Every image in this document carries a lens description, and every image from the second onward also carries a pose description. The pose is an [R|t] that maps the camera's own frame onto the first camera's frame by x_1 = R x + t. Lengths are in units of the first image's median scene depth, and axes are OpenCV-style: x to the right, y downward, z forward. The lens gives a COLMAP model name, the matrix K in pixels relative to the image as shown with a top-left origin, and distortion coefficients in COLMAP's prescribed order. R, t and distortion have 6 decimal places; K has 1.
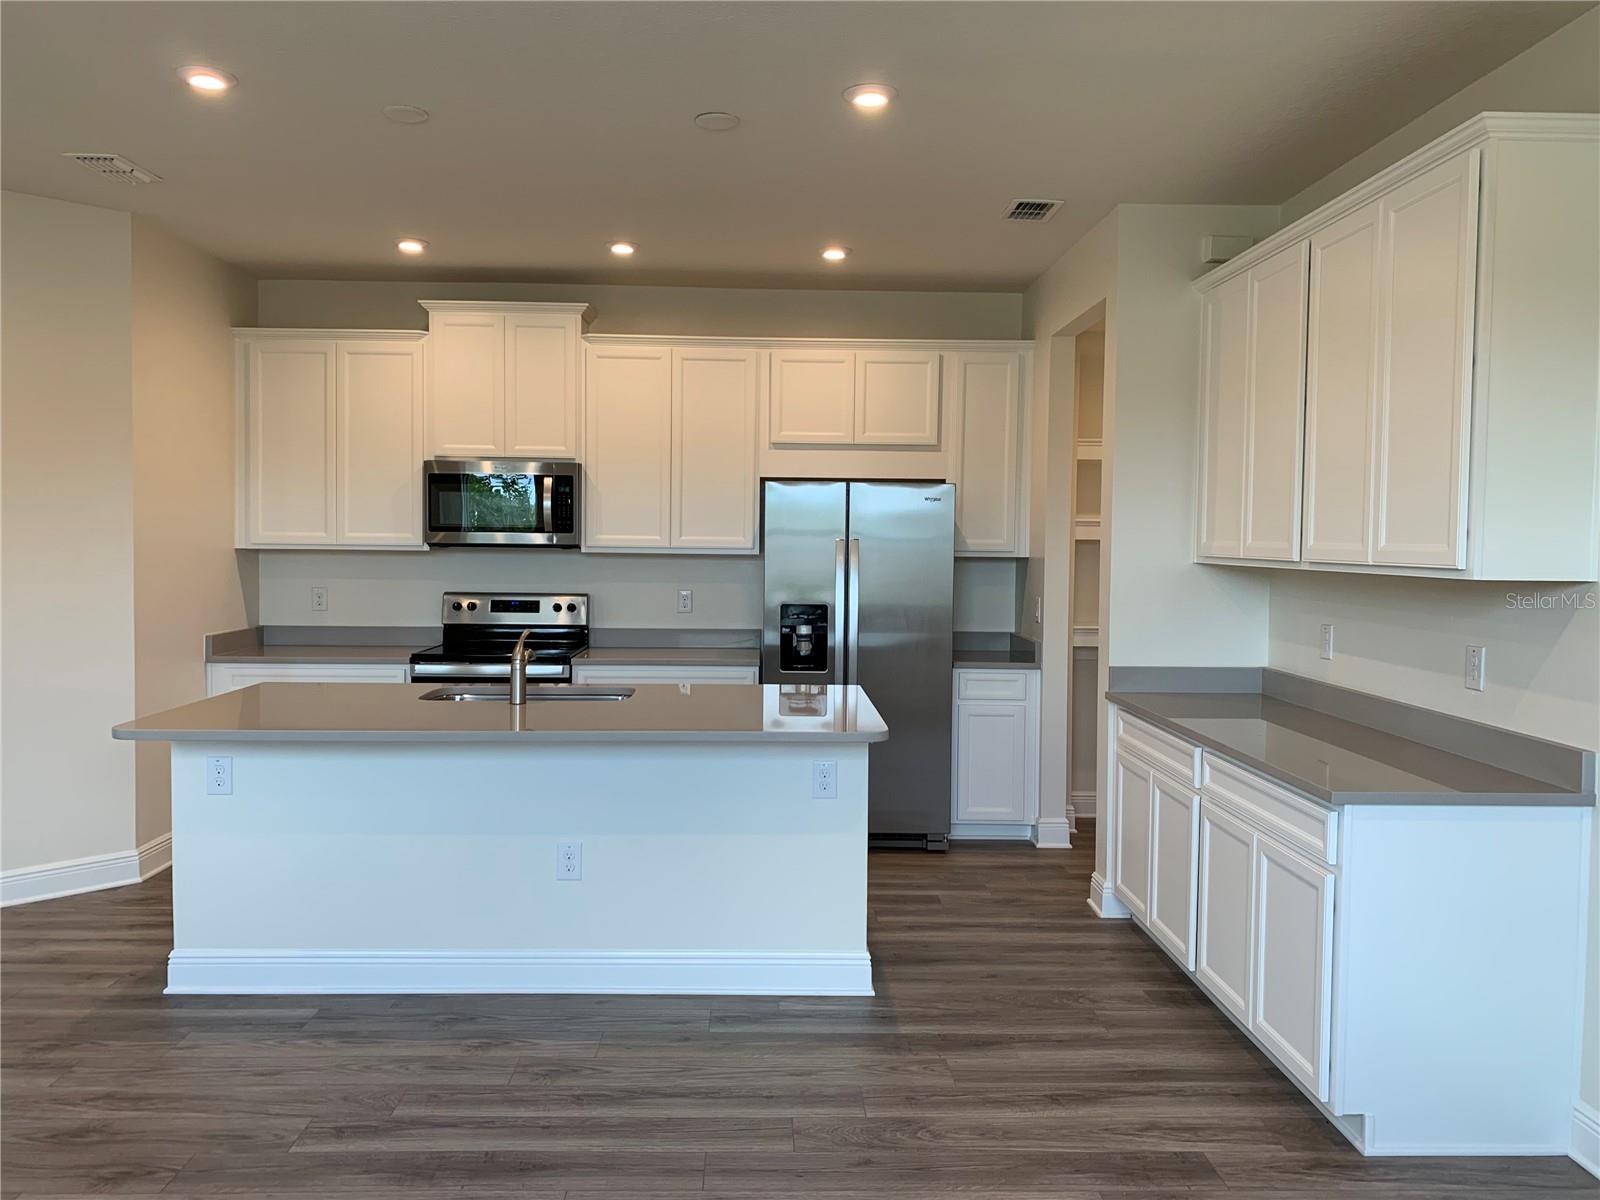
lens RADIAL K [[1226.9, 0, 799.3], [0, 1226.9, 586.8], [0, 0, 1]] dist [0.008480, -0.006467]
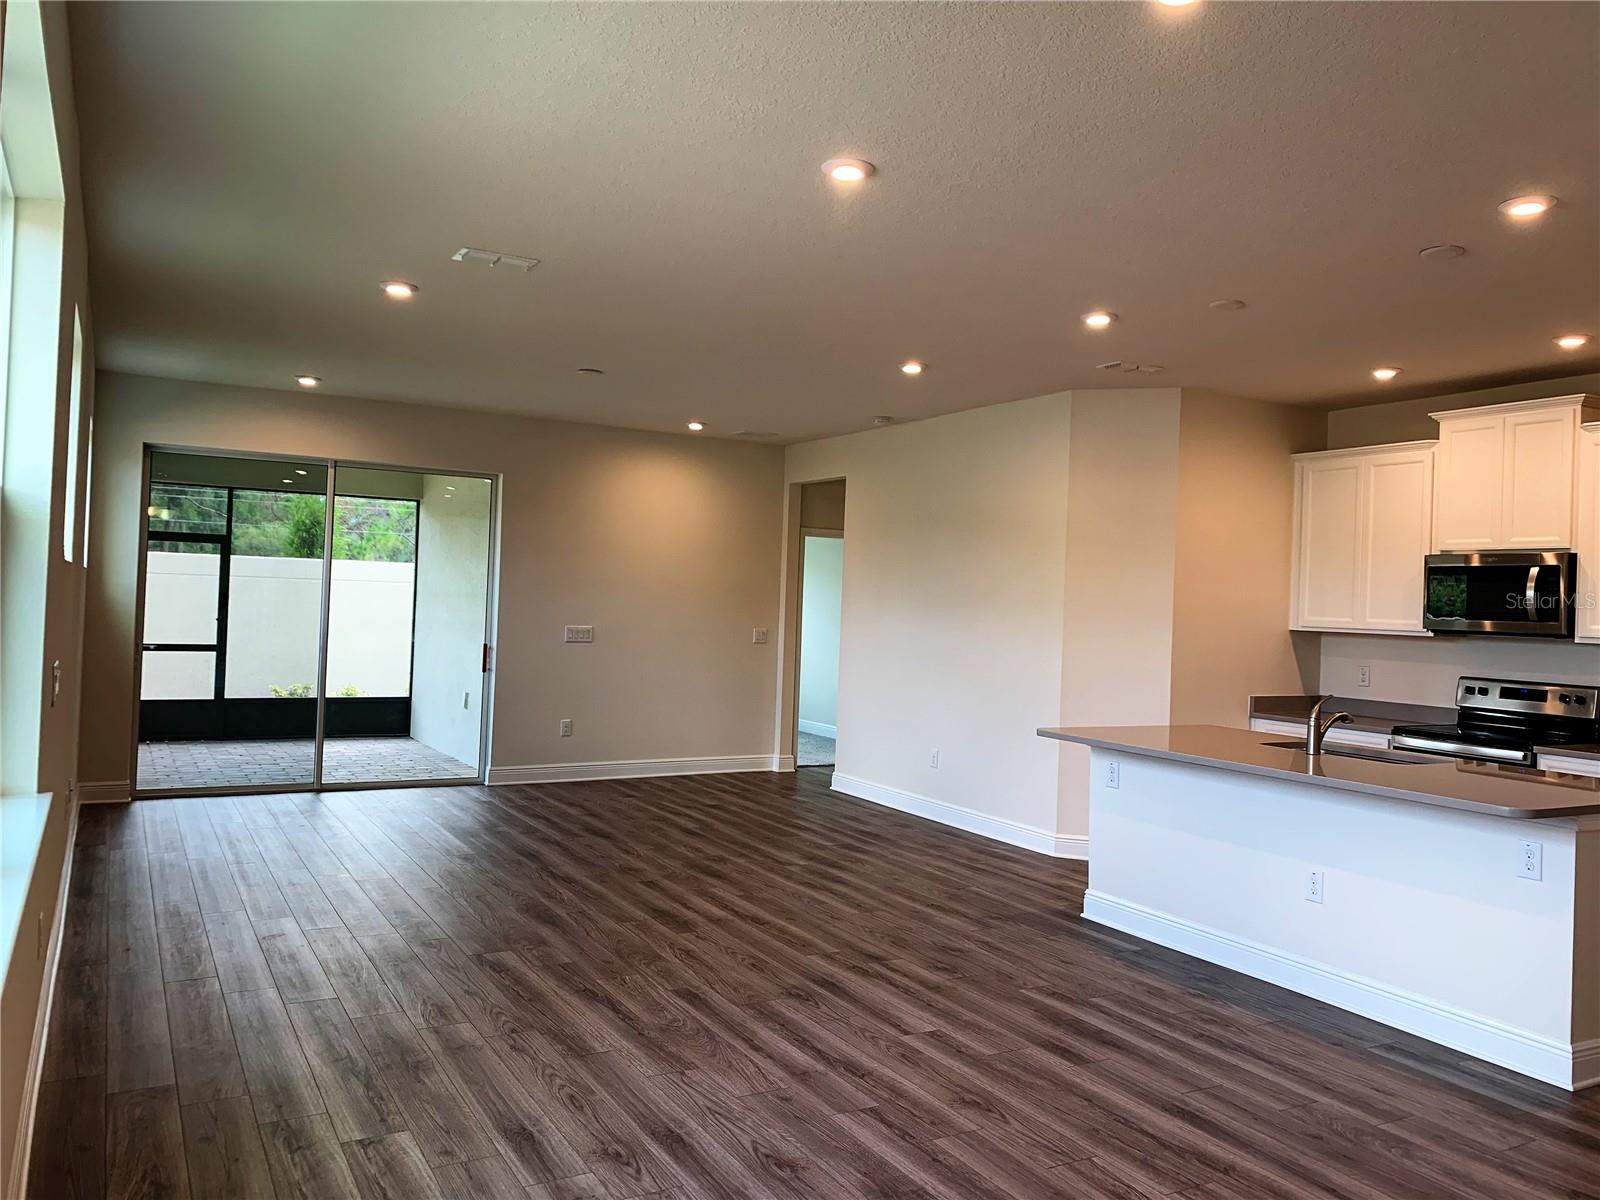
lens RADIAL K [[1230.3, 0, 800.9], [0, 1230.3, 580.0], [0, 0, 1]] dist [0.002424, 0.007094]
pose [[0.461304, -0.011127, -0.887173, 0.451409], [-0.066052, 0.996716, -0.046846, 0.010175], [0.884780, 0.080209, 0.459054, -0.016373]]
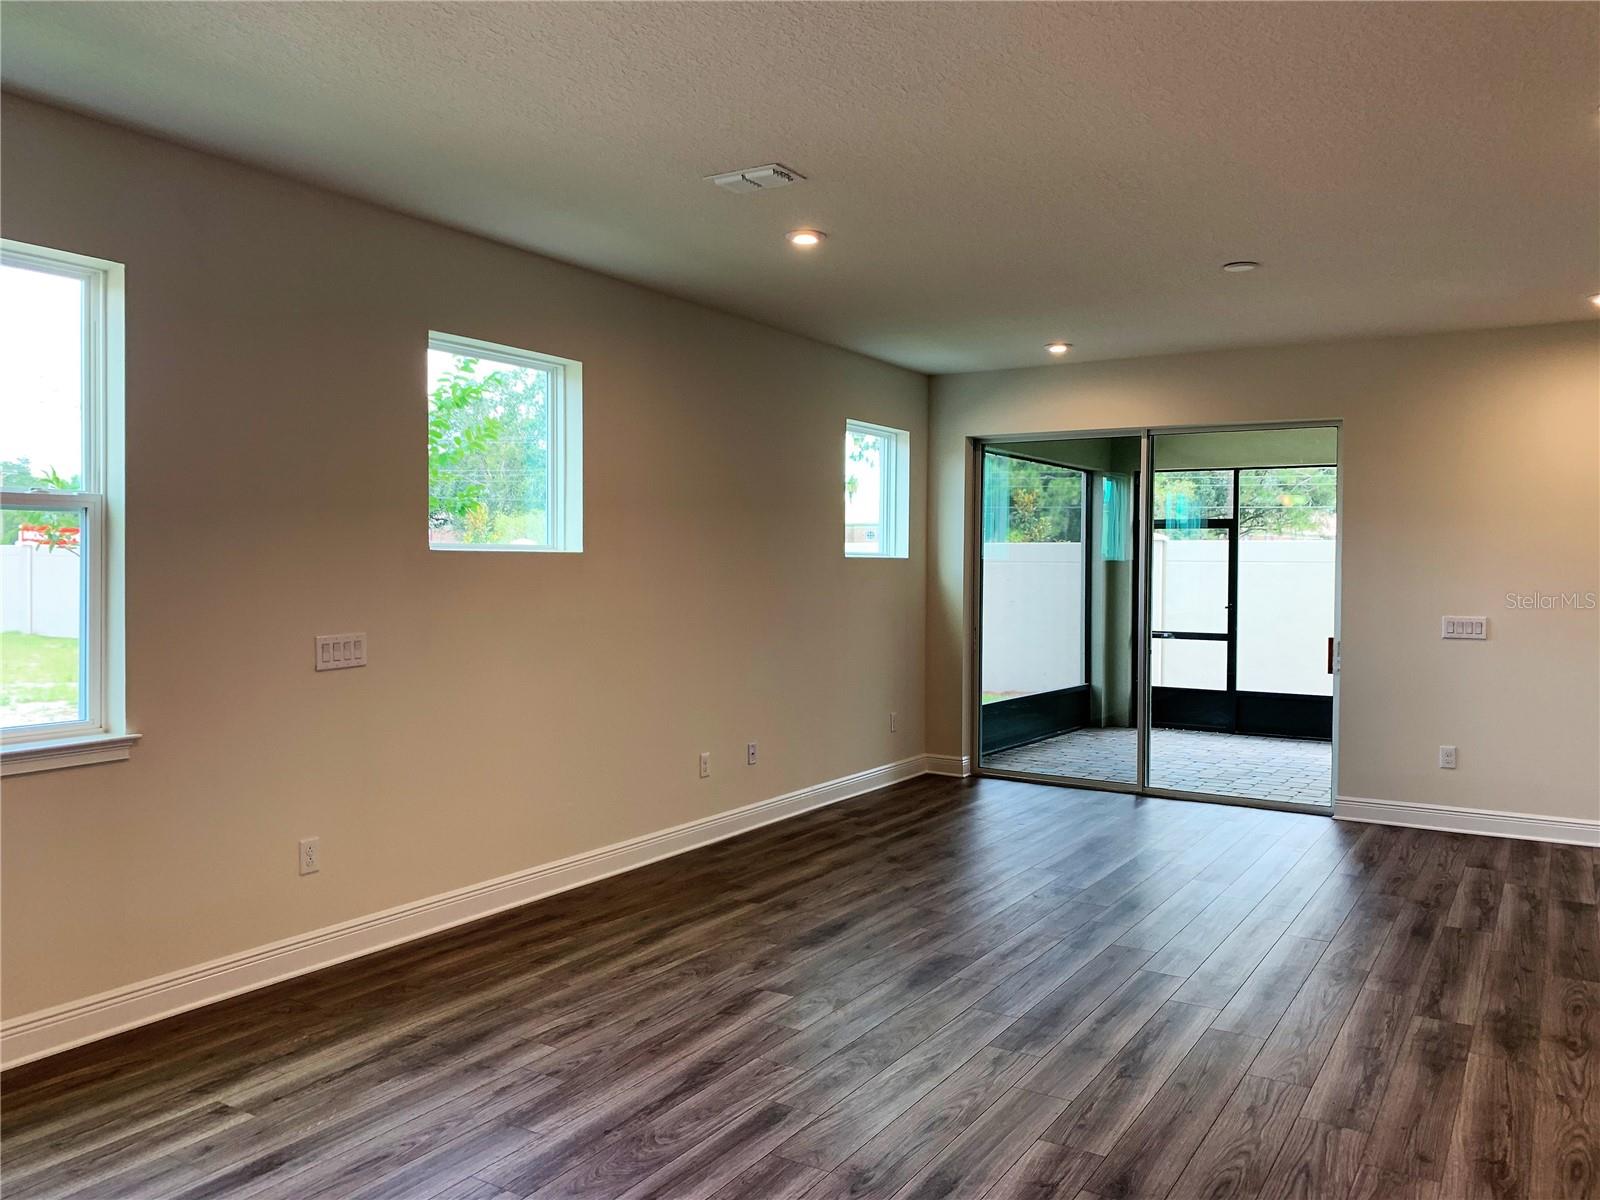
lens RADIAL K [[1230.3, 0, 800.9], [0, 1230.3, 580.0], [0, 0, 1]] dist [0.002424, 0.007094]
pose [[-0.555630, -0.004782, -0.831416, 0.183689], [-0.050384, 0.998339, 0.027930, -0.021565], [0.829901, 0.057409, -0.554949, 0.614742]]
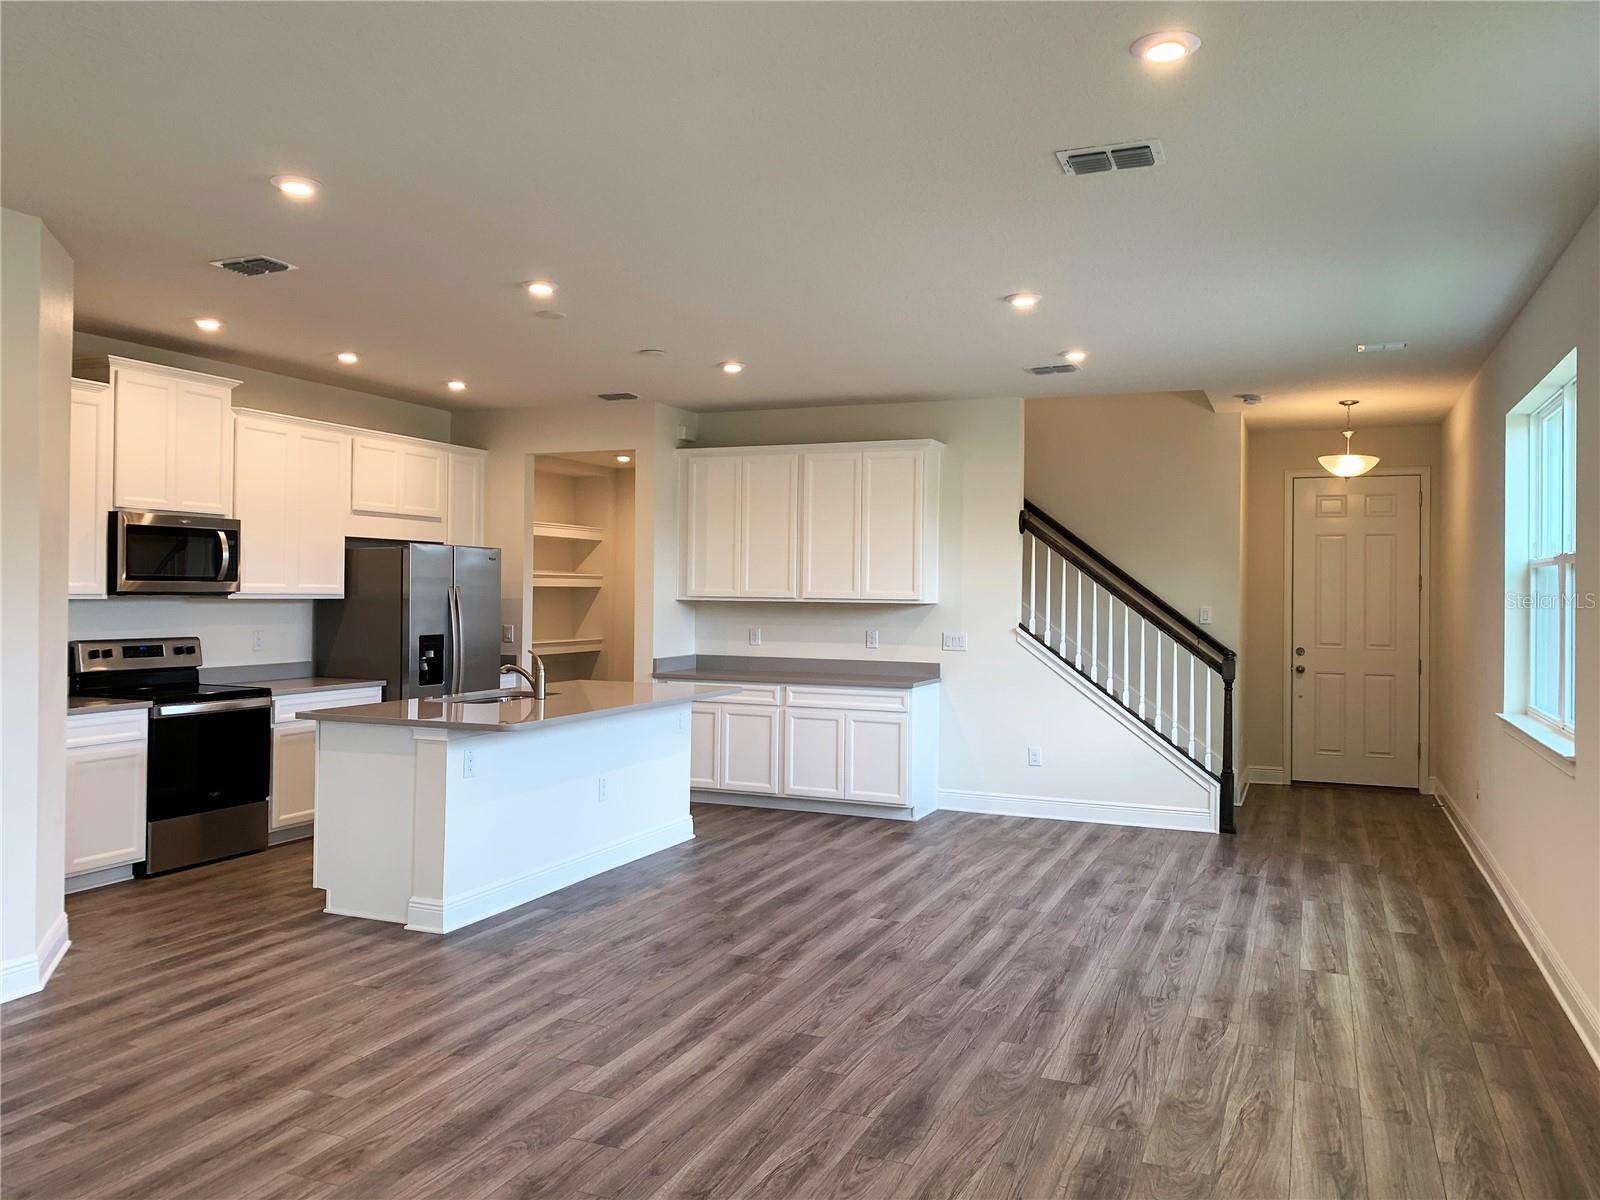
lens RADIAL K [[1226.9, 0, 799.3], [0, 1226.9, 586.8], [0, 0, 1]] dist [0.008480, -0.006467]
pose [[0.416519, -0.004151, 0.909118, -1.062925], [0.030862, 0.999478, -0.009576, -0.013071], [-0.908603, 0.032046, 0.416429, 0.059555]]
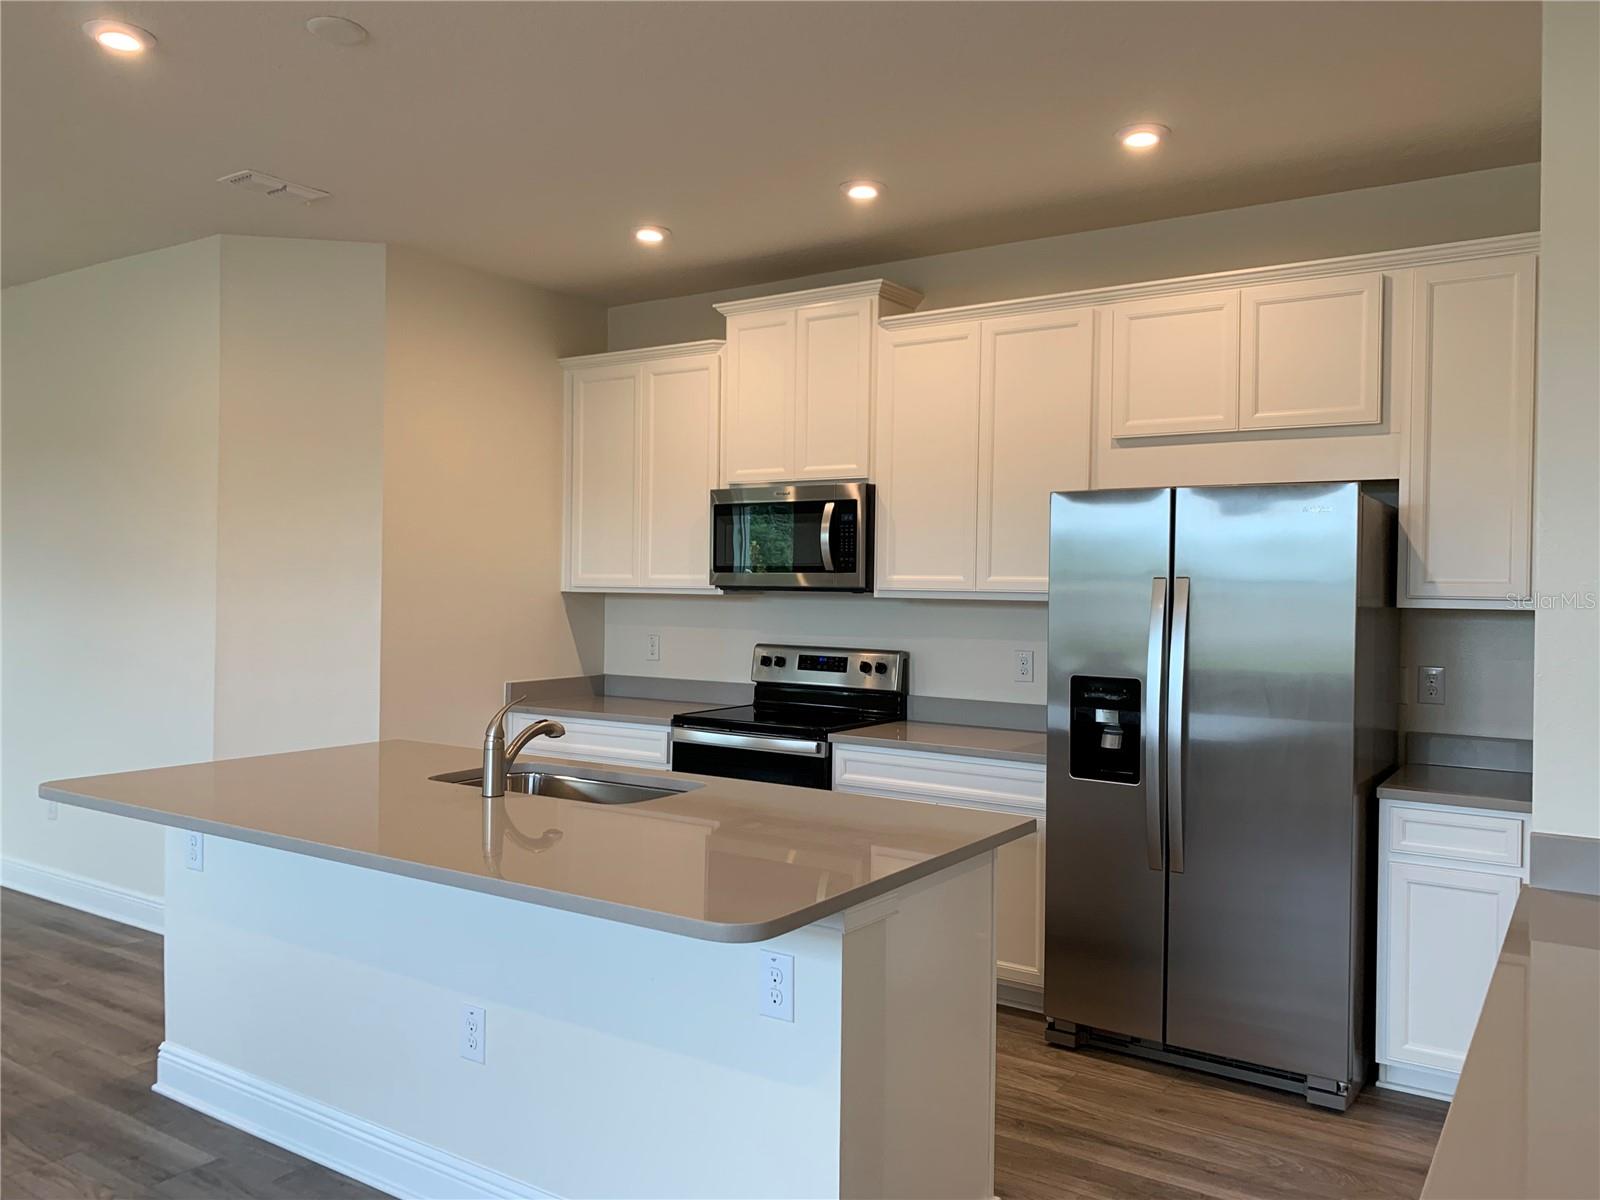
lens RADIAL K [[1216.5, 0, 790.3], [0, 1216.5, 598.2], [0, 0, 1]] dist [0.079249, -0.095071]
pose [[0.810881, 0.004853, -0.585191, 0.252232], [-0.025002, 0.999340, -0.026357, -0.006326], [0.584677, 0.036003, 0.810467, 0.365311]]
